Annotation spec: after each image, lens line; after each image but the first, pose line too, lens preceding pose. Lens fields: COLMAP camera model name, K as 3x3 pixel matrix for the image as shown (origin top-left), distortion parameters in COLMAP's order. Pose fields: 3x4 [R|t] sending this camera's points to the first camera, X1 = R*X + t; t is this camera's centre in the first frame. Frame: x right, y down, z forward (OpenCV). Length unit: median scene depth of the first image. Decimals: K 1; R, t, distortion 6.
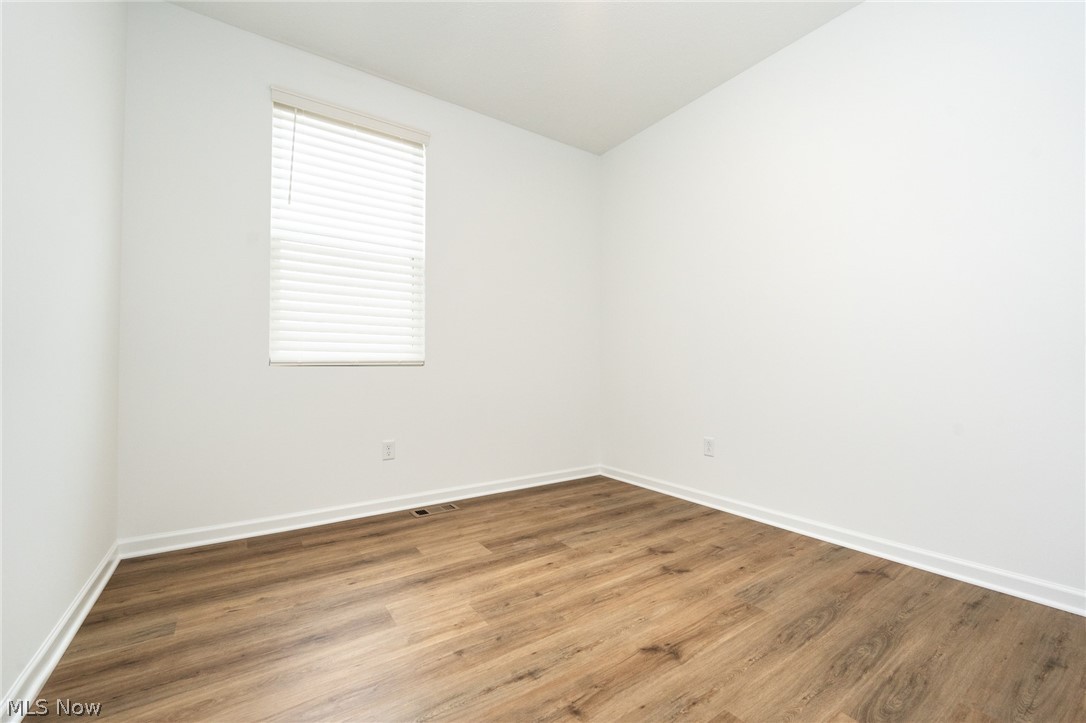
lens RADIAL K [[445.5, 0, 543.0], [0, 445.5, 361.5], [0, 0, 1]] dist [-0.003996, -0.000787]
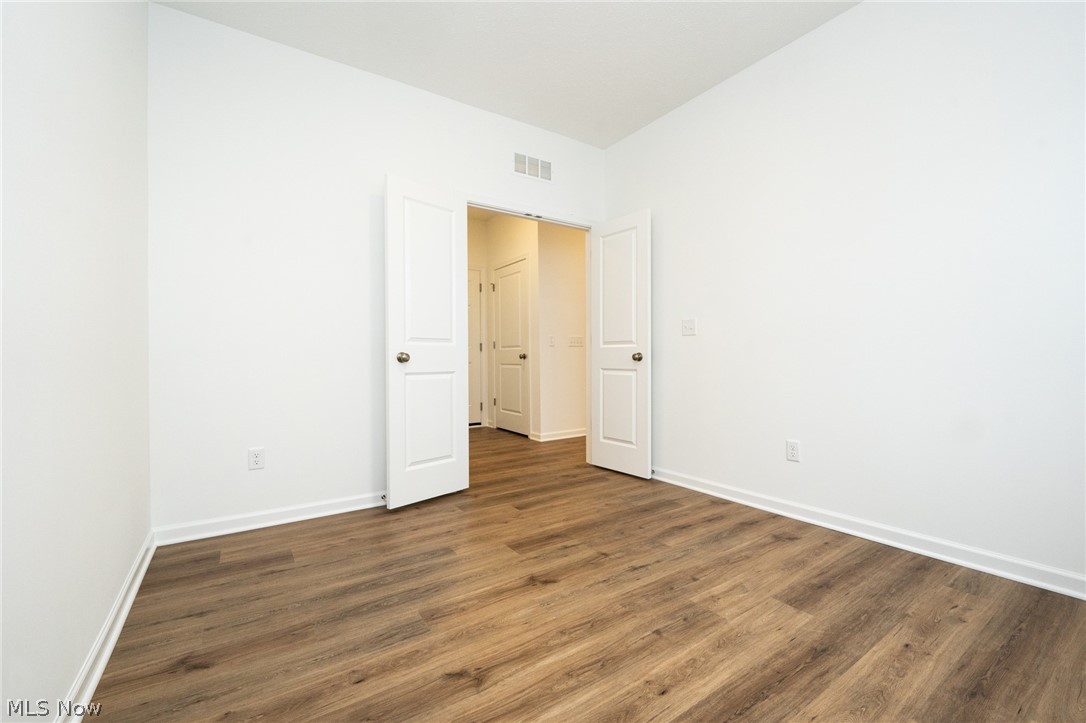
lens RADIAL K [[445.5, 0, 543.0], [0, 445.5, 361.5], [0, 0, 1]] dist [-0.003996, -0.000787]
pose [[-0.999907, 0.007494, 0.011425, 0.207188], [0.007432, 0.999957, -0.005476, 0.009999], [-0.011465, -0.005391, -0.999920, 1.981289]]
